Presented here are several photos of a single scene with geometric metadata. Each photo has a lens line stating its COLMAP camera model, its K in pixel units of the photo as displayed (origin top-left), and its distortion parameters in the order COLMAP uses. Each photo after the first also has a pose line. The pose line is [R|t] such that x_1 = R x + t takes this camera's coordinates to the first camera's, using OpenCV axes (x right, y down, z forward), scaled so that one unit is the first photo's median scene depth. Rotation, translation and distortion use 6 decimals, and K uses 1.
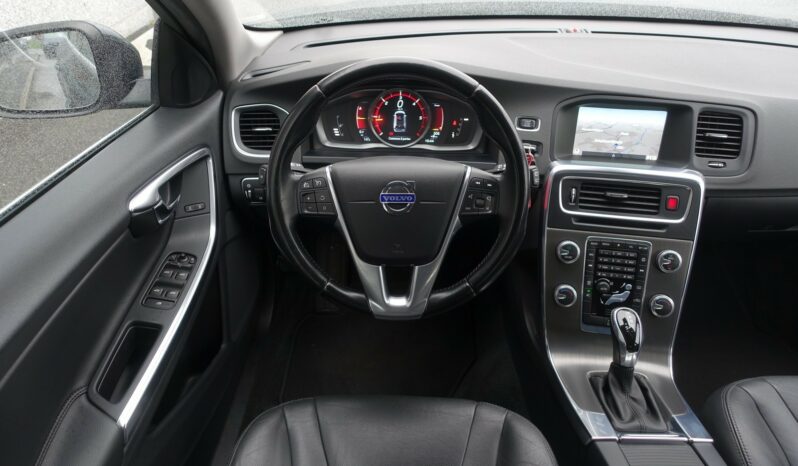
lens RADIAL K [[551.5, 0, 400.9], [0, 551.5, 229.8], [0, 0, 1]] dist [-0.001162, 0.000470]
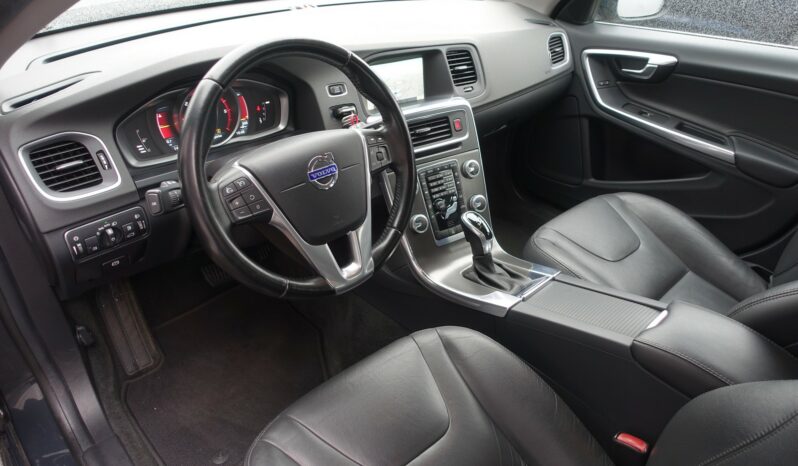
lens RADIAL K [[551.5, 0, 400.2], [0, 551.5, 228.2], [0, 0, 1]] dist [-0.001162, 0.000470]
pose [[0.717899, -0.351111, 0.601117, -0.441843], [0.350608, 0.928341, 0.123520, -0.030403], [-0.601411, 0.122081, 0.789558, 0.103409]]
